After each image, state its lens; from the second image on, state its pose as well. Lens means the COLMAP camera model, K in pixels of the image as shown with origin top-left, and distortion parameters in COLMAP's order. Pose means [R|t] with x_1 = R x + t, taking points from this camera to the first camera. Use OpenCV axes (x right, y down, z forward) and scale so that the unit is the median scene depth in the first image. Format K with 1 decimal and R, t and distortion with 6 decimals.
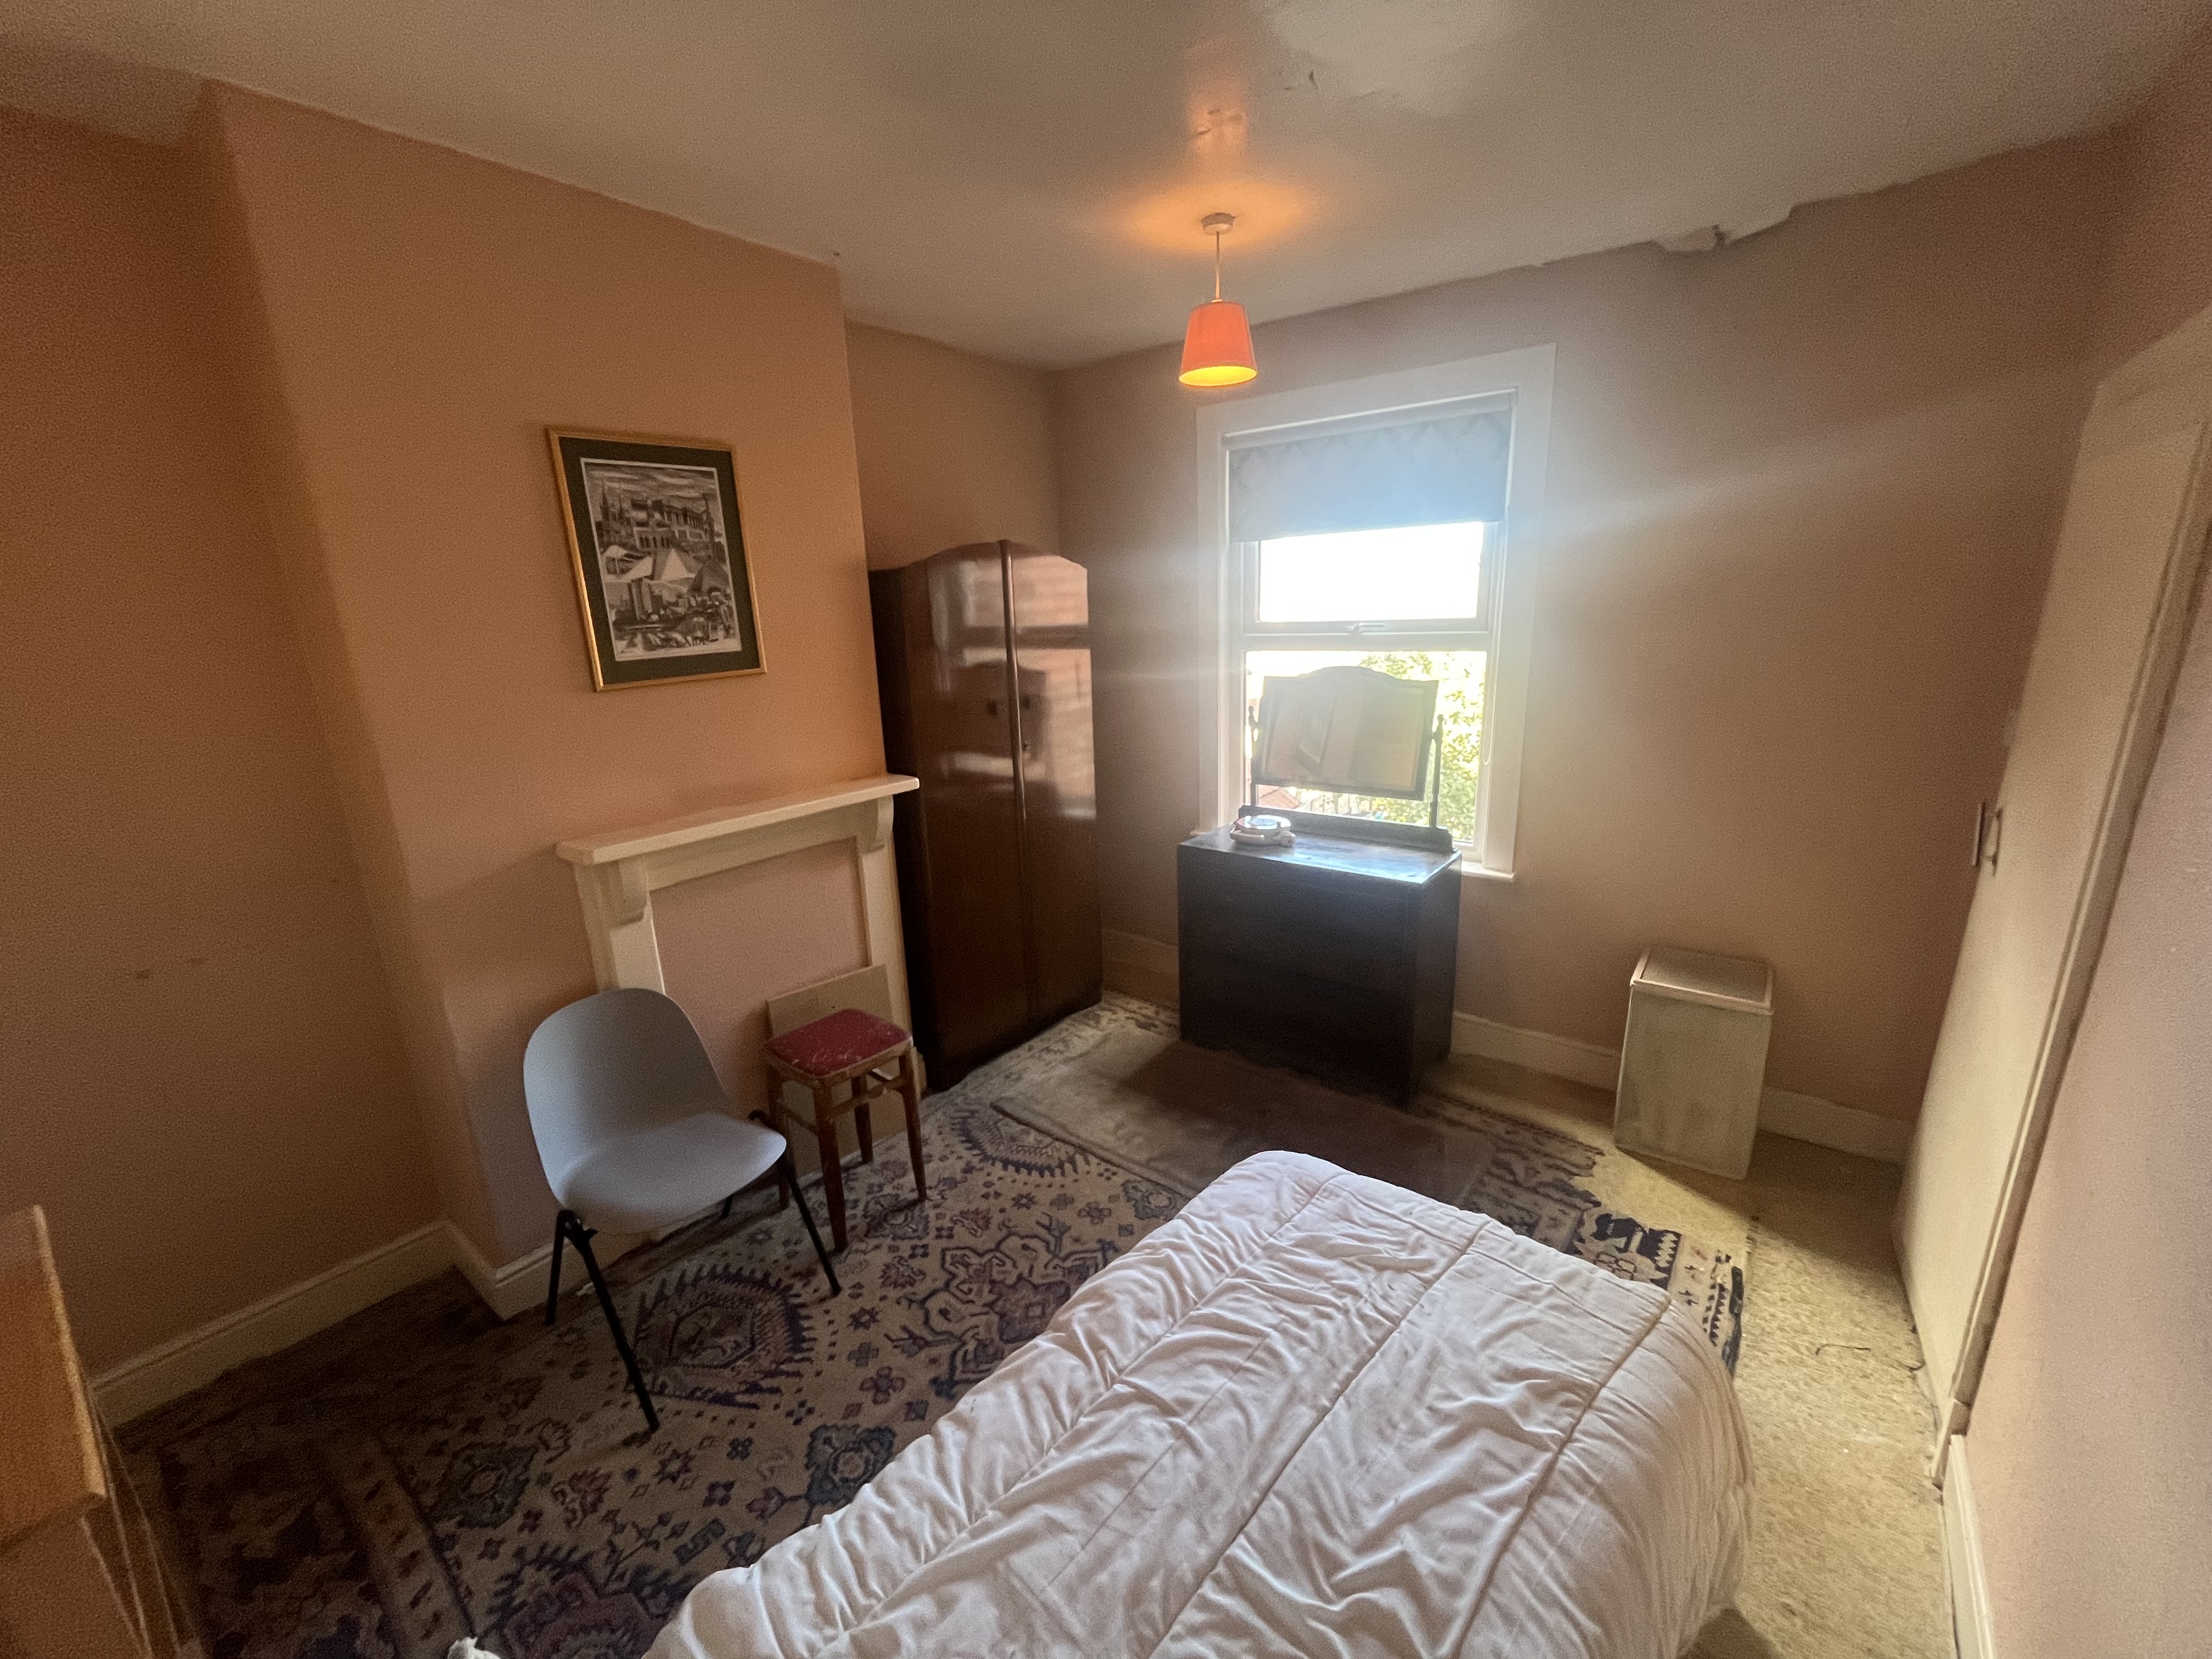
lens RADIAL K [[896.7, 0, 1102.8], [0, 896.7, 833.7], [0, 0, 1]] dist [-0.001765, -0.001123]
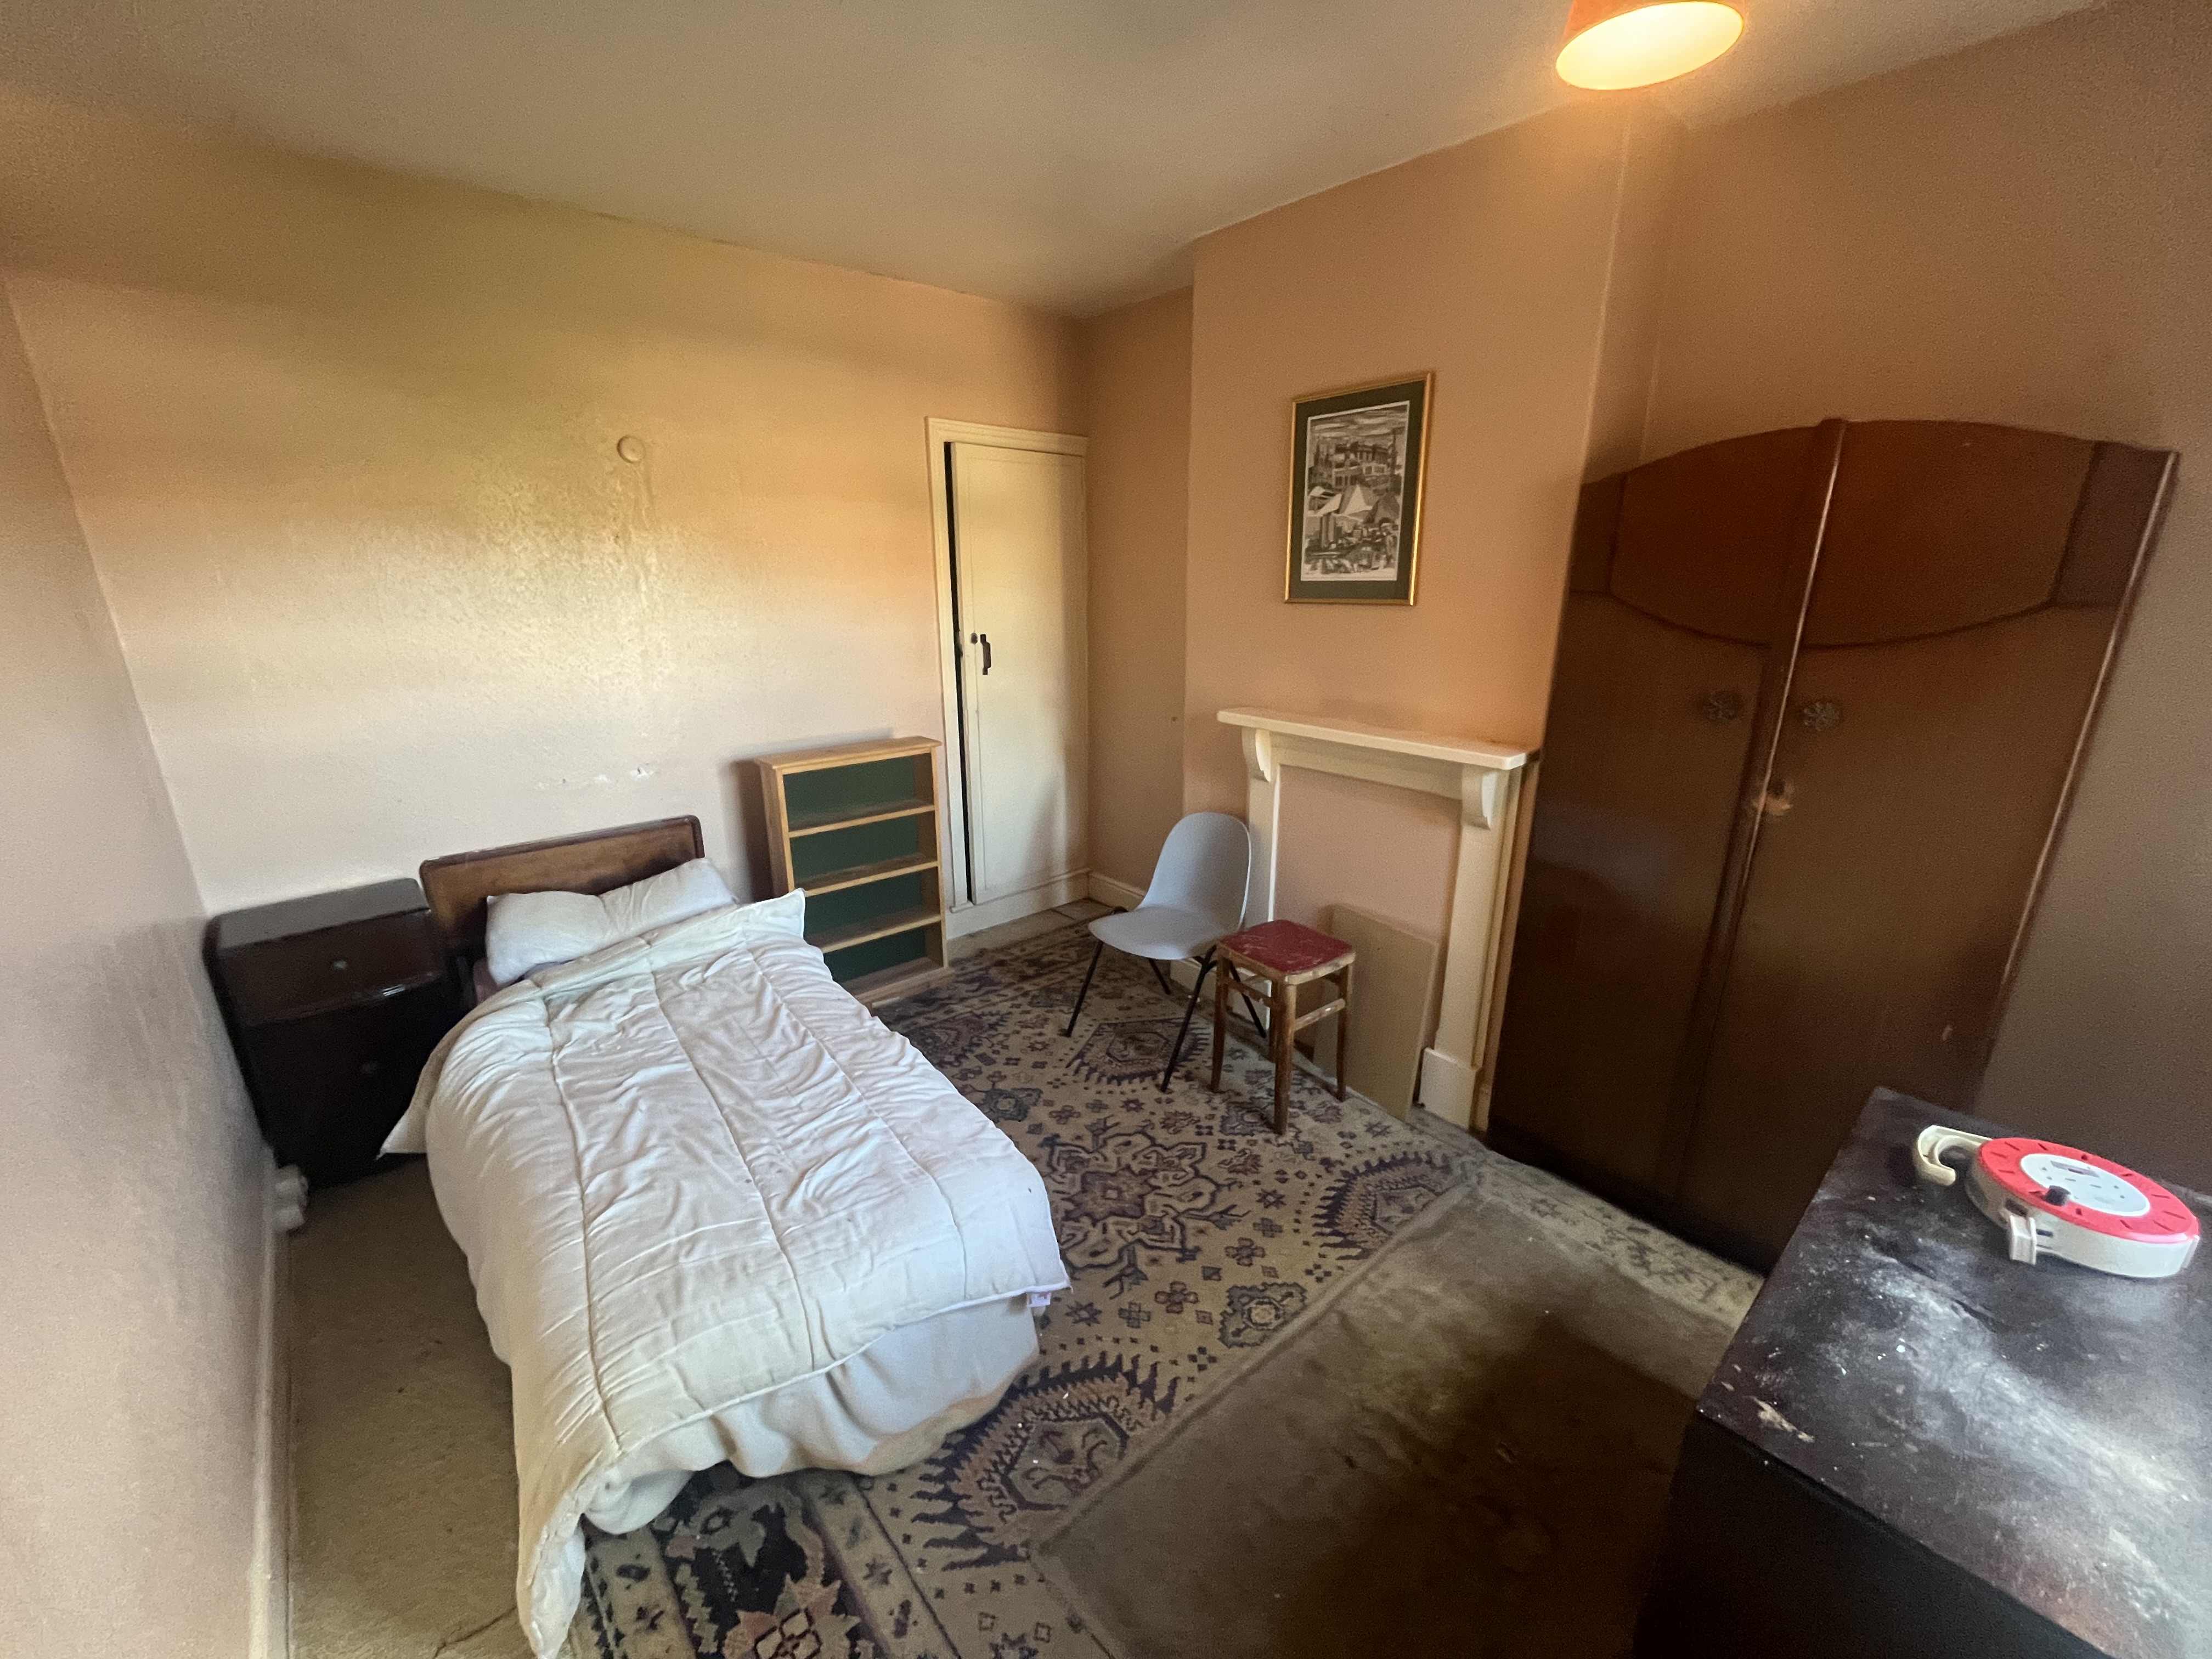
lens RADIAL K [[896.7, 0, 1103.0], [0, 896.7, 838.8], [0, 0, 1]] dist [-0.001765, -0.001123]
pose [[-0.187038, 0.321527, -0.928244, 0.773415], [-0.242386, 0.900599, 0.360791, -0.243544], [0.951980, 0.292475, -0.090513, 0.920010]]
